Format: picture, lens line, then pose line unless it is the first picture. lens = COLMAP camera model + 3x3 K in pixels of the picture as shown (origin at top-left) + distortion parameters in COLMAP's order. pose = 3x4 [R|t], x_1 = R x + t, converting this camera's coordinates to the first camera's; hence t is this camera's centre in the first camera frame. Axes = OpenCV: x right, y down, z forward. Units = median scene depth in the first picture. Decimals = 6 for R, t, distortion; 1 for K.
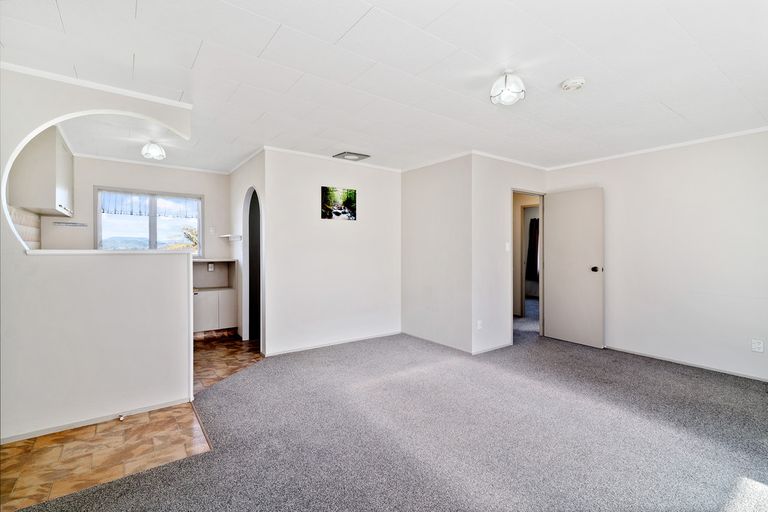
lens RADIAL K [[352.3, 0, 392.3], [0, 352.3, 251.4], [0, 0, 1]] dist [0.000954, 0.000089]
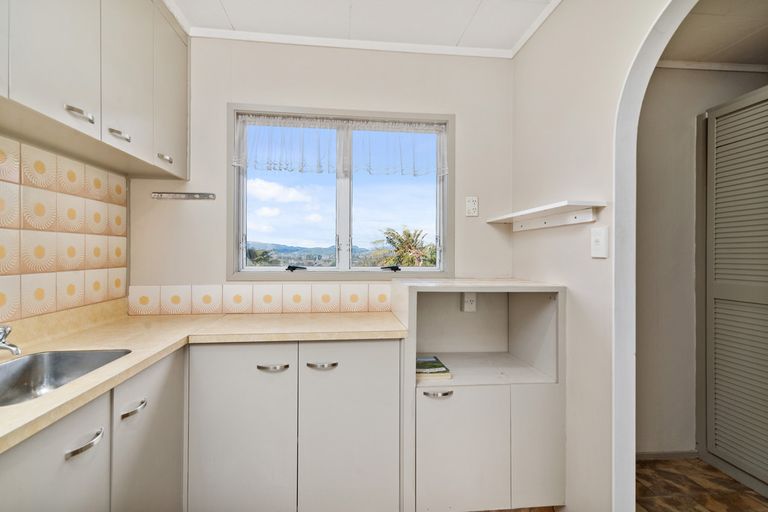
lens RADIAL K [[352.3, 0, 392.3], [0, 352.3, 251.4], [0, 0, 1]] dist [0.000954, 0.000089]
pose [[0.871611, 0.000381, -0.490199, -0.458409], [-0.007561, 0.999891, -0.012667, -0.005860], [0.490141, 0.014747, 0.871519, 0.716465]]
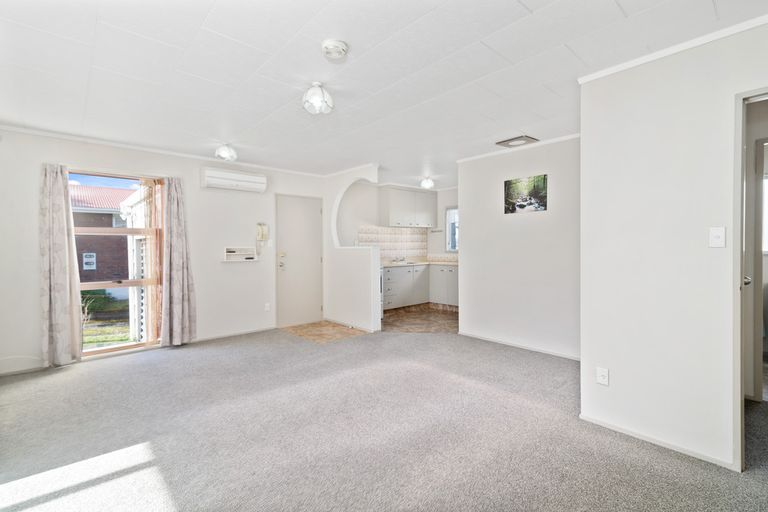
lens RADIAL K [[352.3, 0, 392.3], [0, 352.3, 251.4], [0, 0, 1]] dist [0.000954, 0.000089]
pose [[0.110881, 0.010460, -0.993779, 0.733626], [-0.006640, 0.999930, 0.009784, 0.004234], [0.993812, 0.005514, 0.110942, 0.570504]]
